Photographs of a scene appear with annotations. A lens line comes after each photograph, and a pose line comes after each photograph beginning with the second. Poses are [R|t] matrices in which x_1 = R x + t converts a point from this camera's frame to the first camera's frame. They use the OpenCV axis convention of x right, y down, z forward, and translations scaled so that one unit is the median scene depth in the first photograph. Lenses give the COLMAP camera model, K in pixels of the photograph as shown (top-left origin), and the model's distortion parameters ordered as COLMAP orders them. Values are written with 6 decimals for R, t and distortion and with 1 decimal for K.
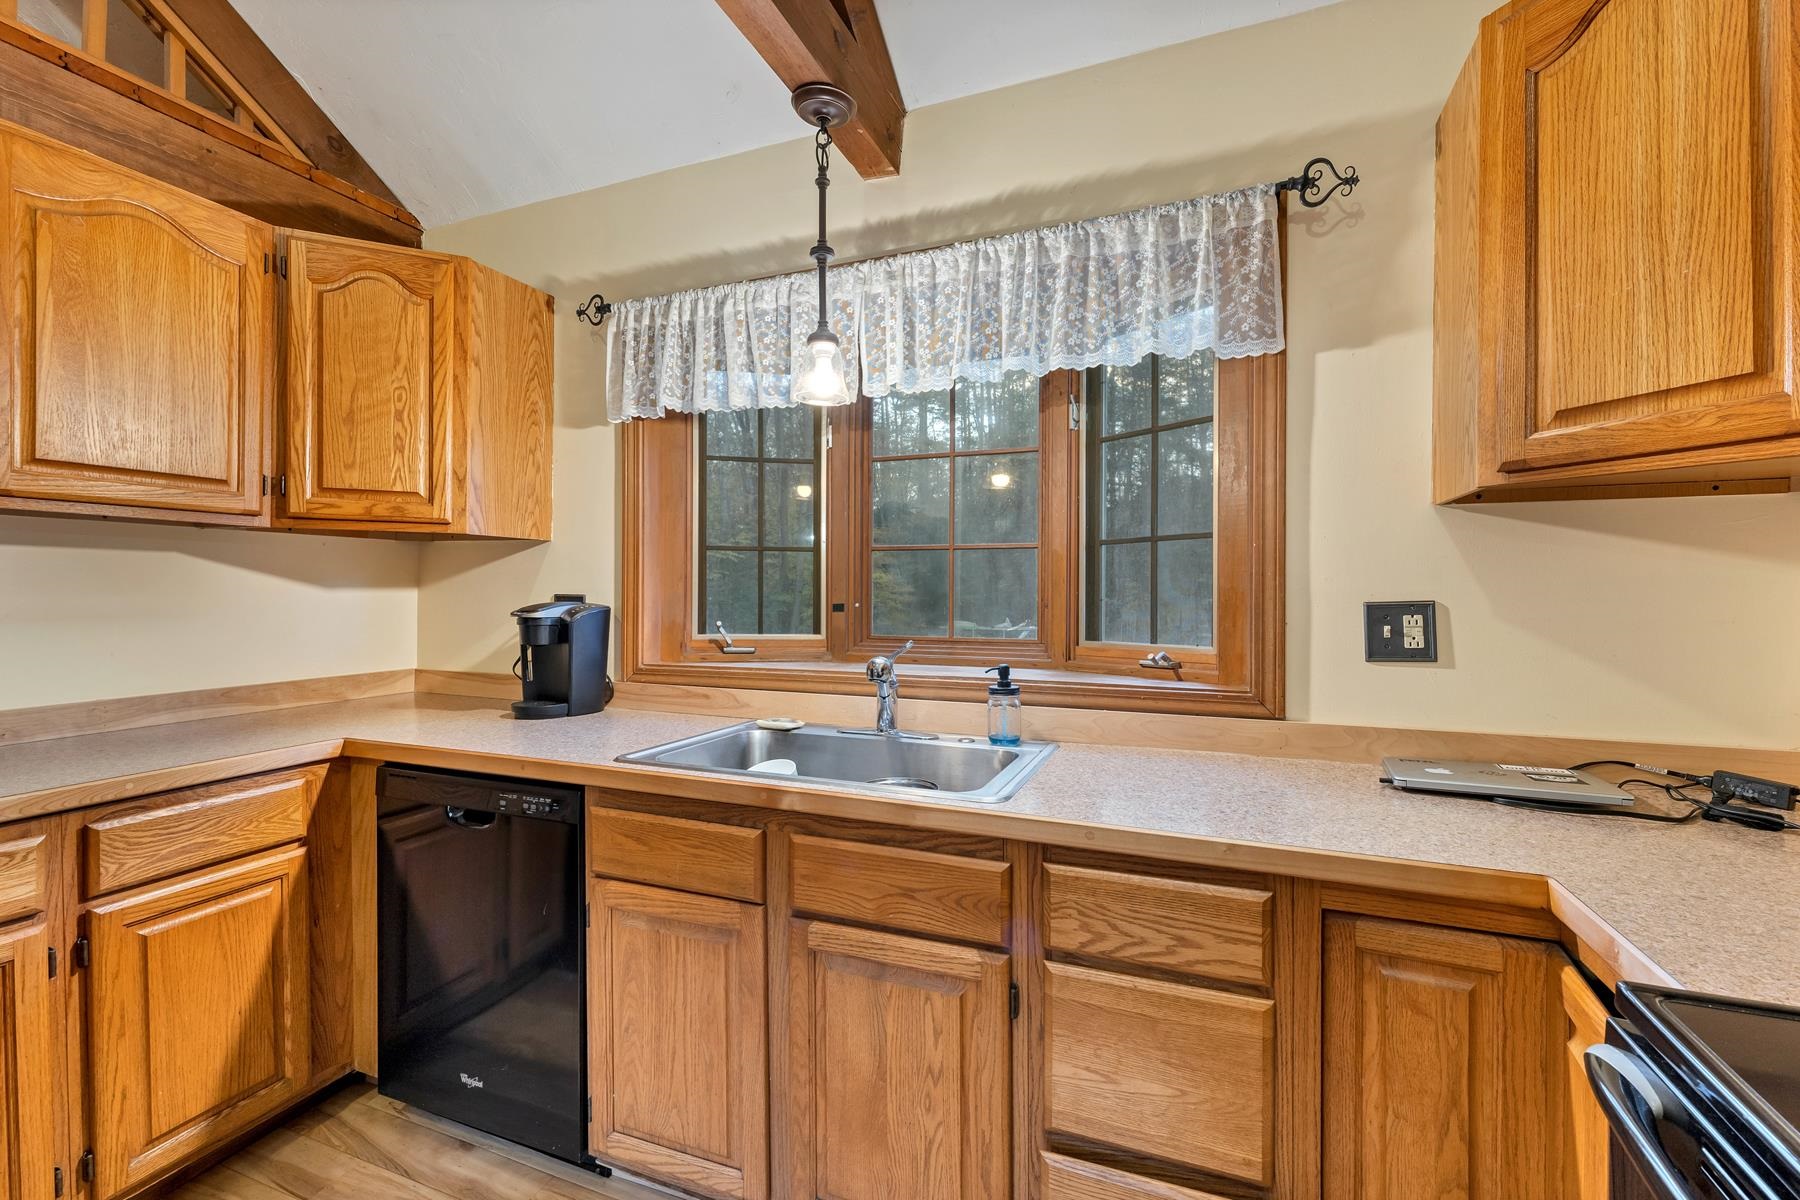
lens RADIAL K [[766.6, 0, 900.0], [0, 766.6, 600.0], [0, 0, 1]] dist [0.001501, -0.000047]
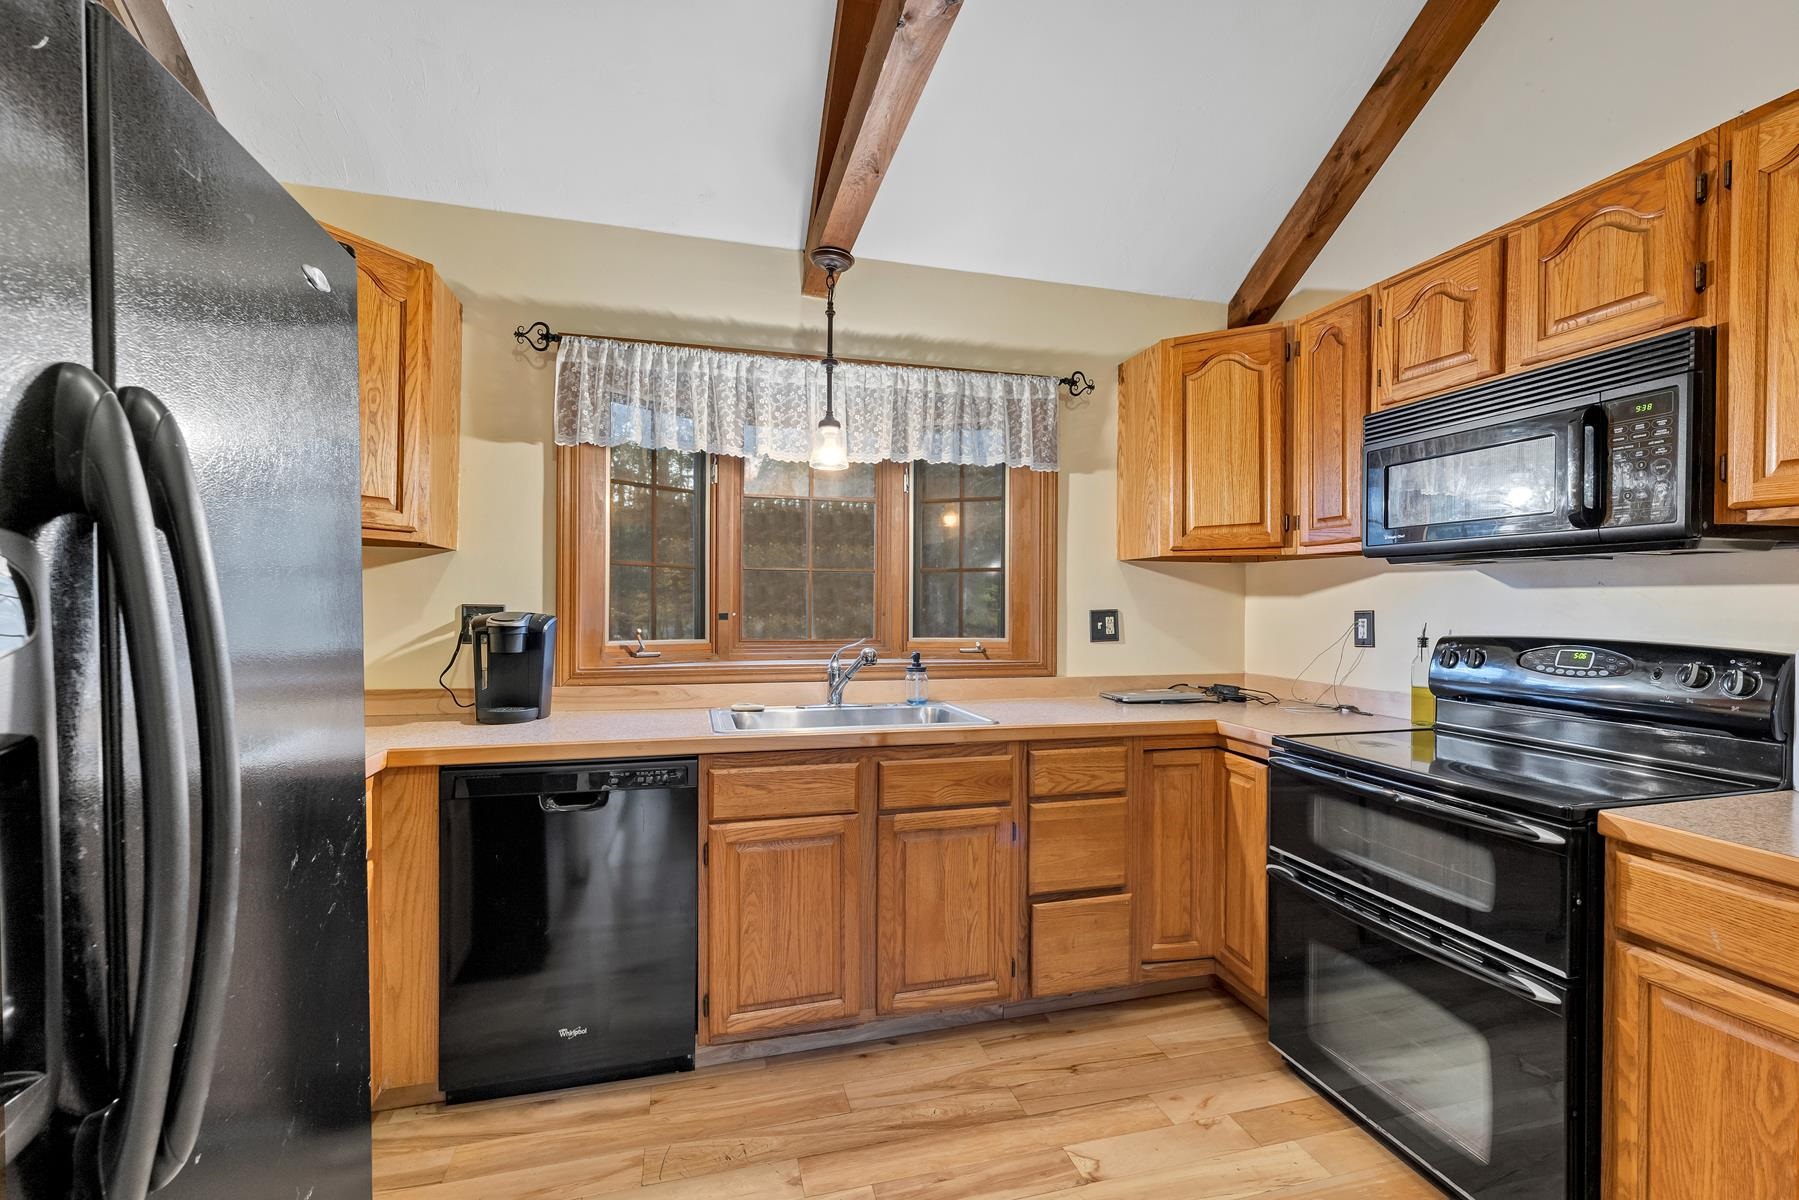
lens RADIAL K [[749.2, 0, 953.6], [0, 749.2, 606.6], [0, 0, 1]] dist [0.001114, 0.000180]
pose [[0.782701, 0.002036, 0.622395, -0.783212], [0.002720, 0.999974, -0.006692, 0.005302], [-0.622392, 0.006931, 0.782675, -0.217865]]
